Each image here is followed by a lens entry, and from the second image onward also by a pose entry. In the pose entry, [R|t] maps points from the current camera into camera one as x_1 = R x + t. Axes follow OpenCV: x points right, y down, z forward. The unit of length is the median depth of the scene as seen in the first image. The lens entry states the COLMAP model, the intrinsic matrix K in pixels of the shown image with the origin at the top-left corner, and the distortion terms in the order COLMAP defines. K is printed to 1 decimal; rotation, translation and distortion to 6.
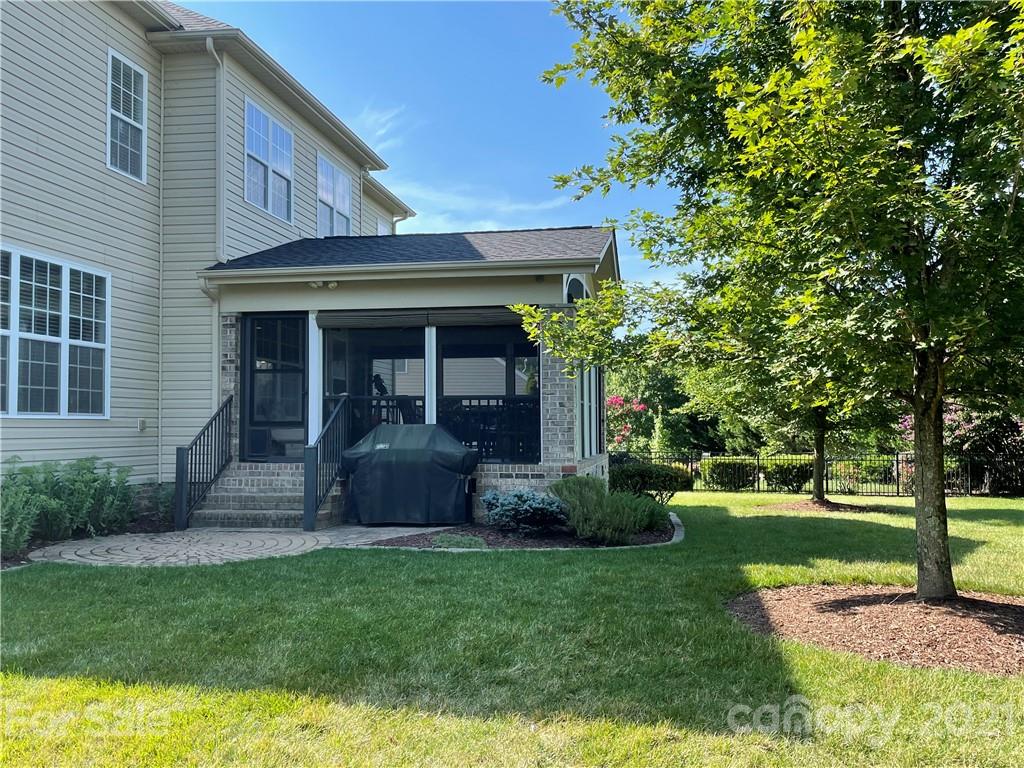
lens RADIAL K [[876.9, 0, 512.0], [0, 876.9, 384.0], [0, 0, 1]] dist [0.041149, -0.158416]
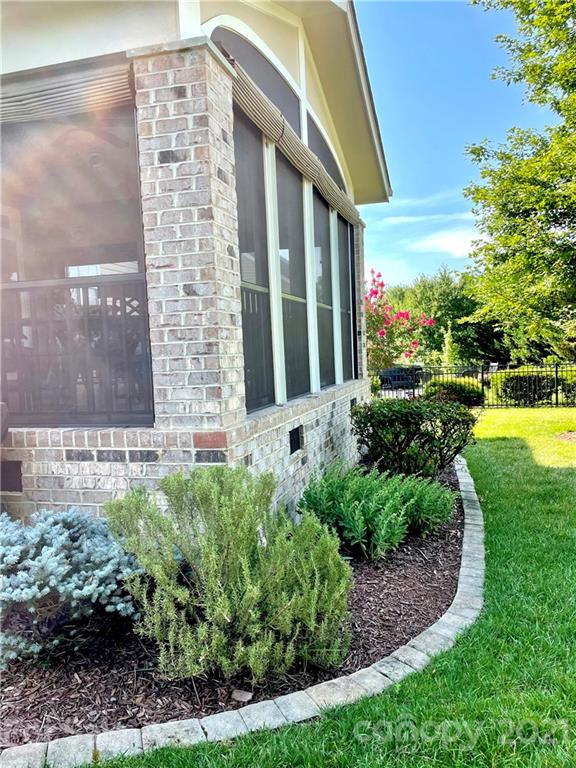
lens RADIAL K [[609.6, 0, 288.0], [0, 609.6, 384.0], [0, 0, 1]] dist [0.080740, 0.000254]
pose [[0.994725, -0.030099, -0.098067, 0.060255], [0.040522, 0.993530, 0.106096, 0.017944], [0.094239, -0.109510, 0.989508, 0.321762]]
